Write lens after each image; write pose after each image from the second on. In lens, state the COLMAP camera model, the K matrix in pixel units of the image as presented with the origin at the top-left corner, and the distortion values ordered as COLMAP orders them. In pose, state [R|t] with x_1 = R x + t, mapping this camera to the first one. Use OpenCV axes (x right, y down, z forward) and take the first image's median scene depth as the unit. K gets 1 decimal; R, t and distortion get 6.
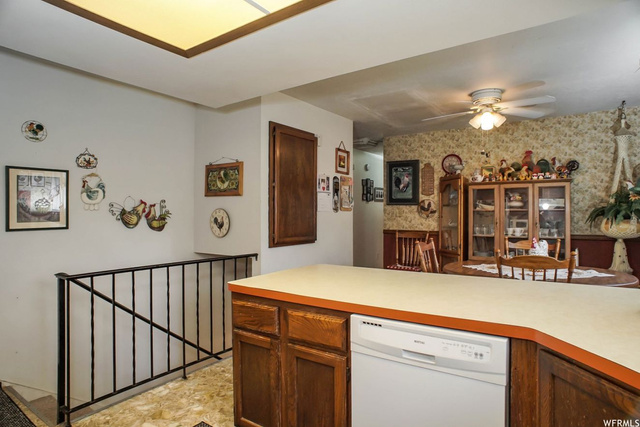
lens RADIAL K [[375.0, 0, 307.3], [0, 375.0, 205.3], [0, 0, 1]] dist [-0.092077, 0.051458]
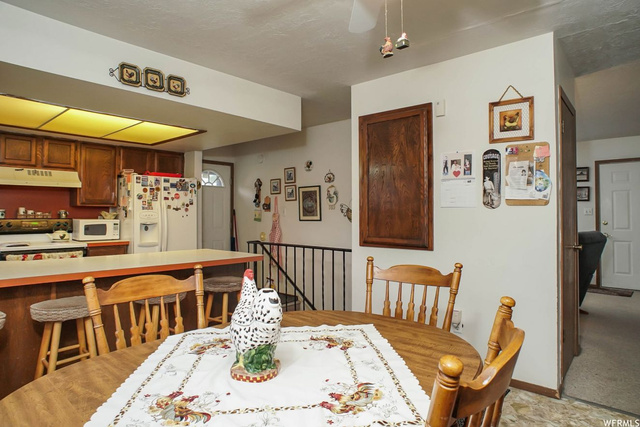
lens RADIAL K [[375.0, 0, 319.9], [0, 375.0, 212.7], [0, 0, 1]] dist [-0.092077, 0.051458]
pose [[-0.088897, -0.003193, -0.996036, 0.695955], [0.017098, 0.999843, -0.004732, 0.023713], [0.995894, -0.017451, -0.088828, 0.770930]]
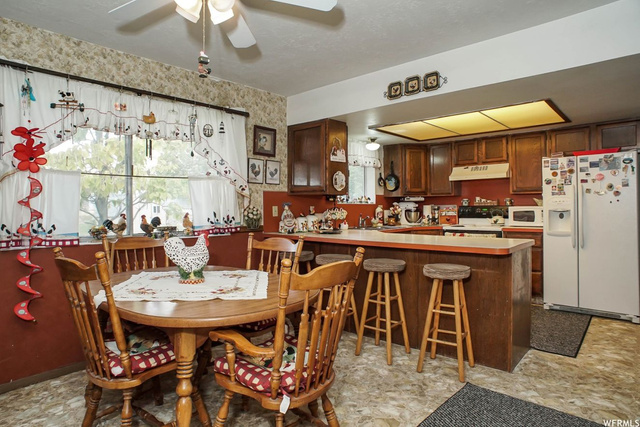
lens RADIAL K [[375.0, 0, 311.9], [0, 375.0, 207.2], [0, 0, 1]] dist [-0.092077, 0.051458]
pose [[-0.993426, 0.012476, 0.113792, 0.239985], [0.010317, 0.999756, -0.019539, 0.043237], [-0.114008, -0.018236, -0.993312, 1.170079]]
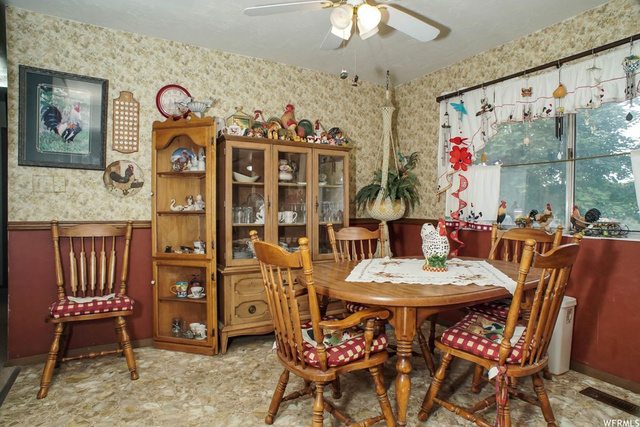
lens RADIAL K [[375.0, 0, 326.2], [0, 375.0, 212.8], [0, 0, 1]] dist [-0.092077, 0.051458]
pose [[0.391940, -0.009356, 0.919943, -0.044068], [-0.023510, 0.999520, 0.020182, 0.048656], [-0.919690, -0.029538, 0.391532, 0.654705]]
